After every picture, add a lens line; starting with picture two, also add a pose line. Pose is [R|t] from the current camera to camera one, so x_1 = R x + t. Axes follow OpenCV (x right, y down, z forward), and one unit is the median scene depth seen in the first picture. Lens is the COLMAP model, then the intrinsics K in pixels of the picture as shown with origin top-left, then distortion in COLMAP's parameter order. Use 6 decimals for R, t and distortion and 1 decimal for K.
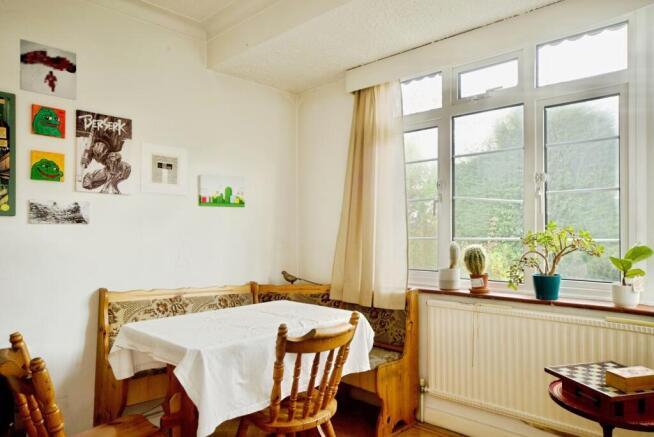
lens RADIAL K [[451.0, 0, 326.5], [0, 451.0, 228.1], [0, 0, 1]] dist [0.005250, 0.003574]
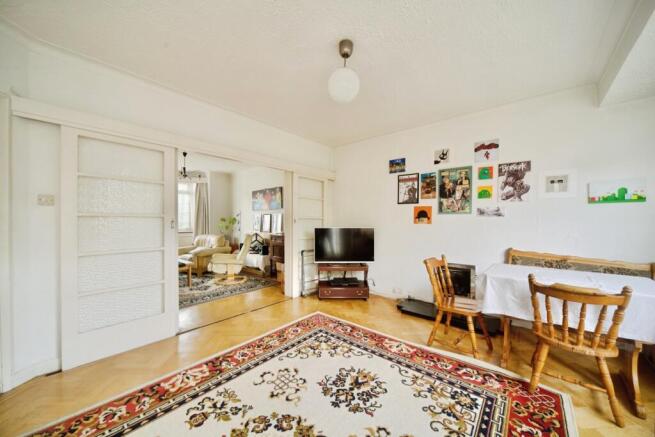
lens RADIAL K [[241.9, 0, 327.6], [0, 241.9, 223.1], [0, 0, 1]] dist [-0.013845, 0.000007]
pose [[0.050984, 0.018576, -0.998527, 0.551383], [0.005037, 0.999809, 0.018857, -0.004618], [0.998687, -0.005991, 0.050881, 0.114183]]
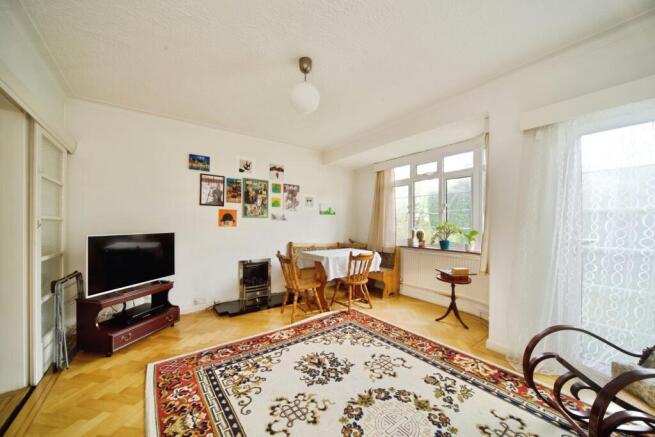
lens RADIAL K [[241.9, 0, 327.6], [0, 241.9, 223.1], [0, 0, 1]] dist [-0.013845, 0.000007]
pose [[0.985737, 0.009522, -0.168022, 0.022108], [-0.008504, 0.999941, 0.006777, -0.006419], [0.168077, -0.005251, 0.985760, -0.569695]]
